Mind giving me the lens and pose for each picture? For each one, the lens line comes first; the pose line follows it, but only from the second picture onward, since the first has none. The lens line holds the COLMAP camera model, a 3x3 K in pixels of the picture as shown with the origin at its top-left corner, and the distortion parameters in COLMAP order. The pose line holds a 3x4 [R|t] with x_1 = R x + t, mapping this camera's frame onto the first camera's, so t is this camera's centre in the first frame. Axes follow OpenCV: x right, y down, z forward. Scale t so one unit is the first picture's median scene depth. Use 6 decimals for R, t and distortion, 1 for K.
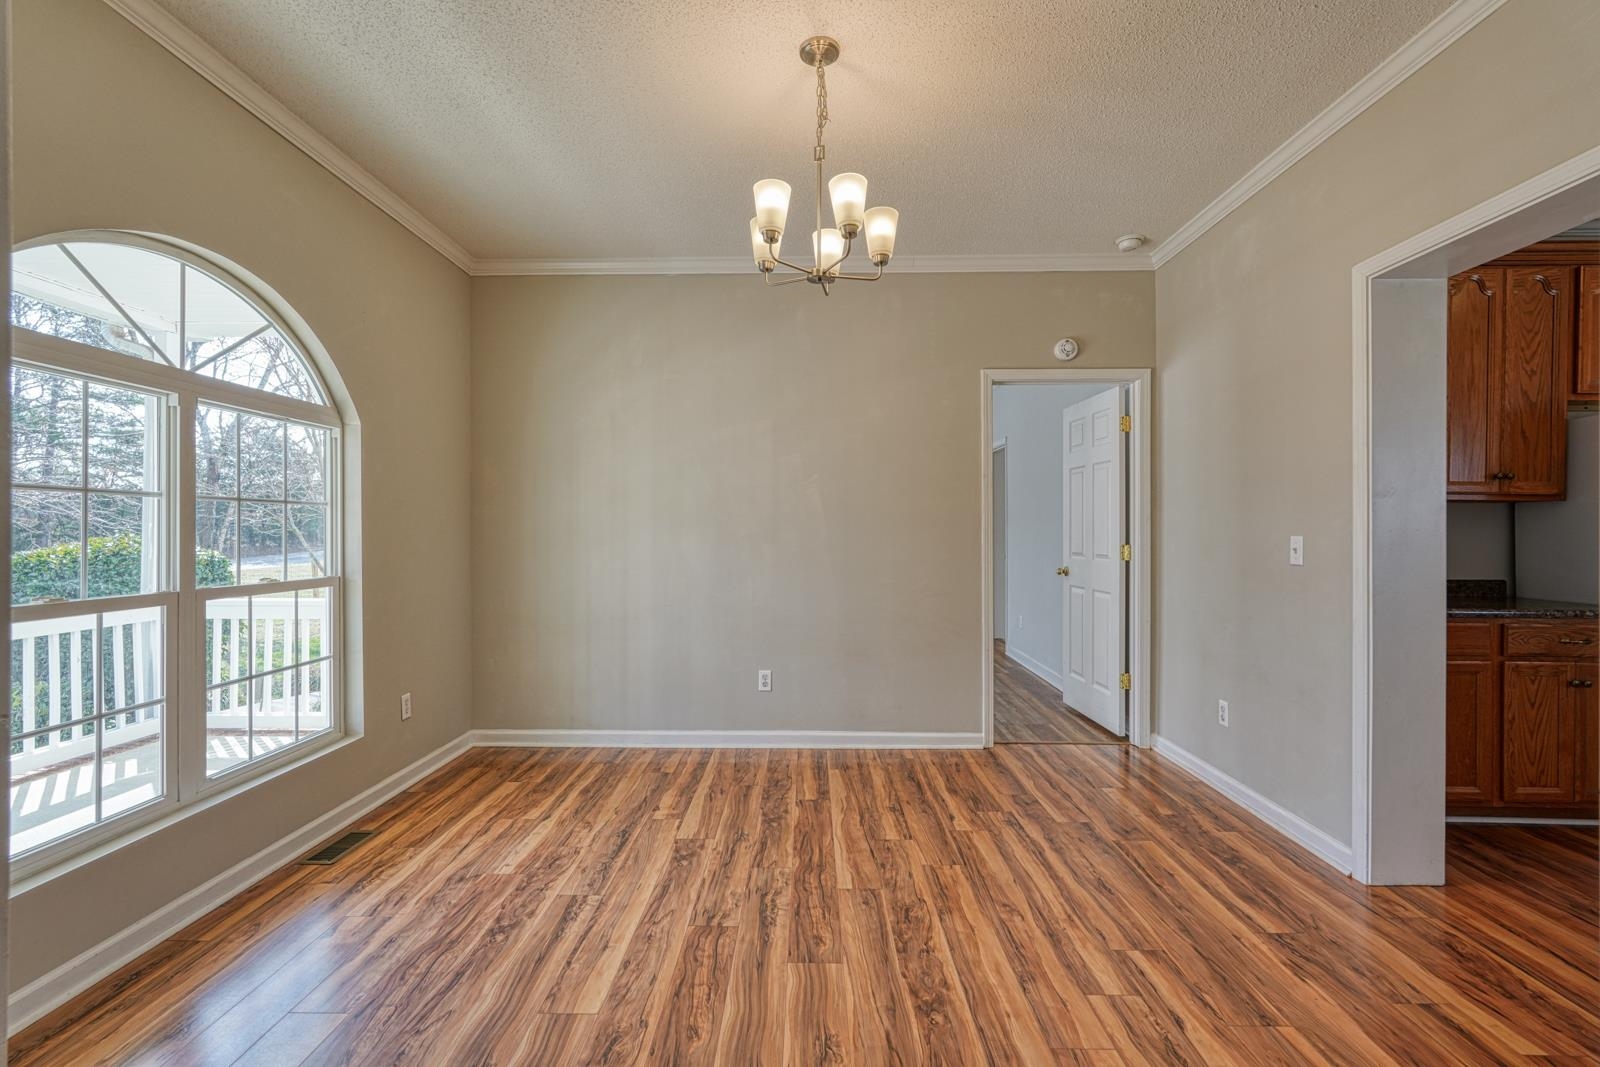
lens RADIAL K [[707.6, 0, 785.7], [0, 707.6, 534.5], [0, 0, 1]] dist [-0.013792, 0.005559]
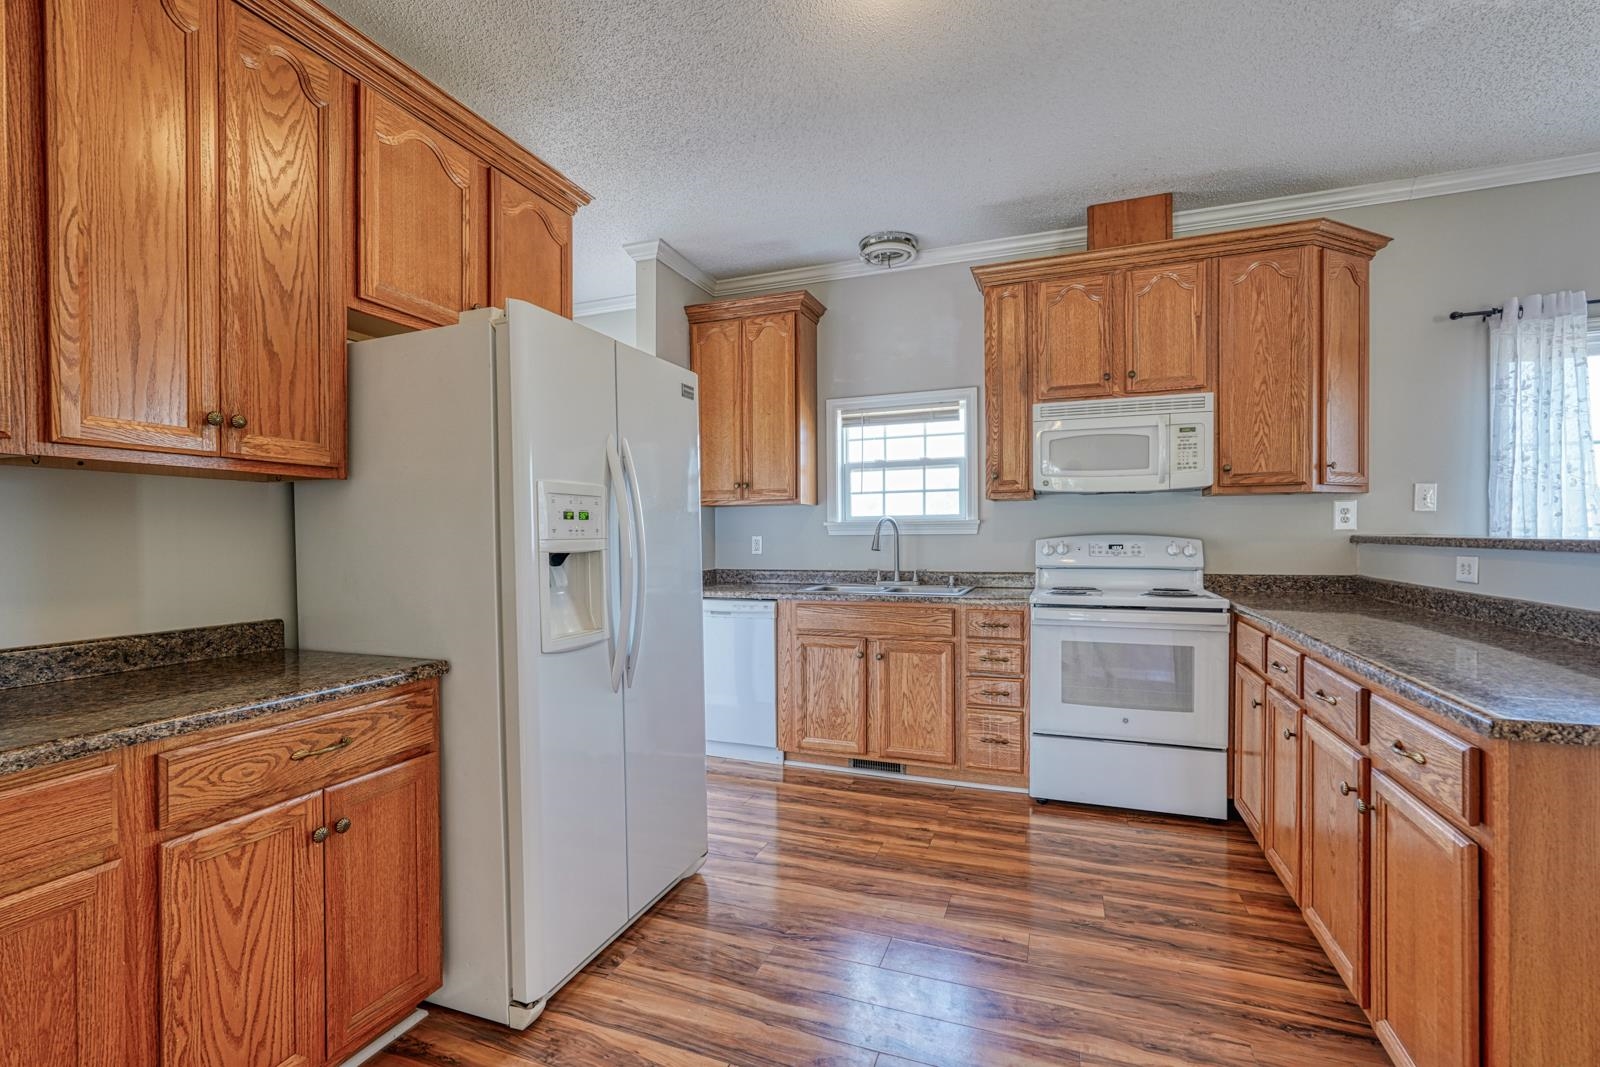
lens RADIAL K [[707.6, 0, 799.6], [0, 707.6, 543.2], [0, 0, 1]] dist [-0.013792, 0.005559]
pose [[0.337423, -0.018338, 0.941174, 0.692688], [0.009600, 0.999825, 0.016039, -0.000916], [-0.941304, 0.003624, 0.337540, 0.454161]]
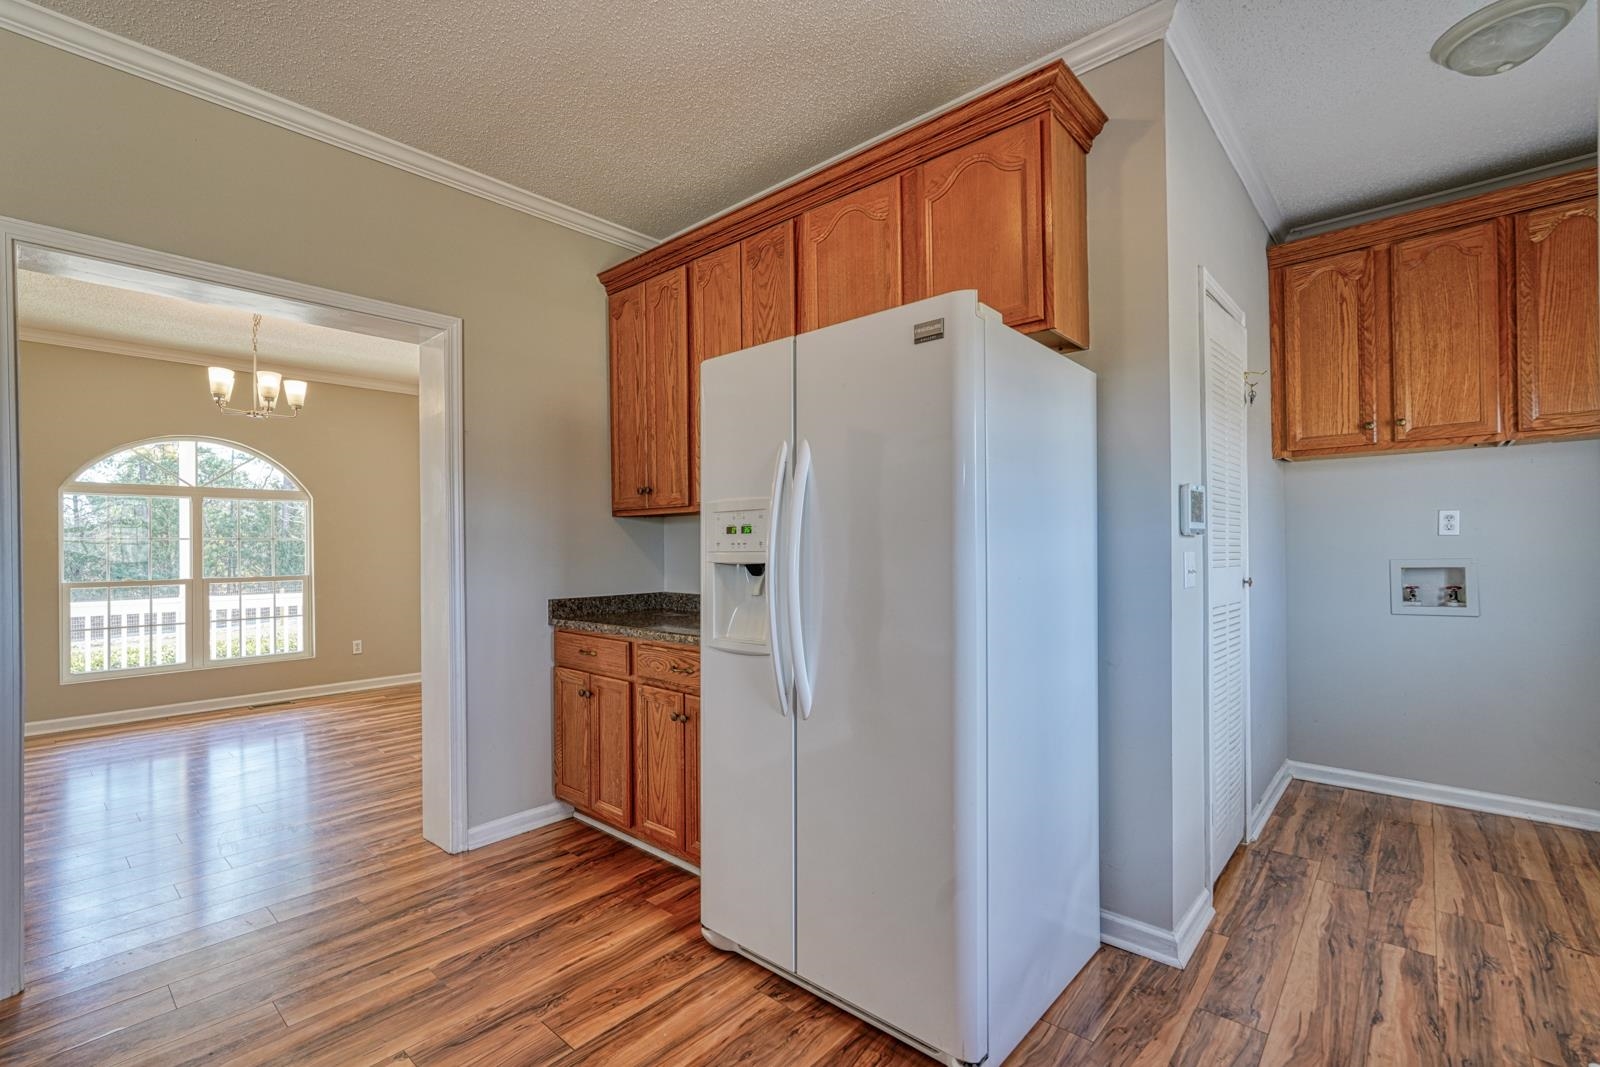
lens RADIAL K [[707.6, 0, 795.2], [0, 707.6, 543.1], [0, 0, 1]] dist [-0.013792, 0.005559]
pose [[0.756905, -0.014717, -0.653359, 1.642935], [0.013620, 0.999884, -0.006744, 0.000673], [0.653382, -0.003795, 0.757018, 0.379007]]
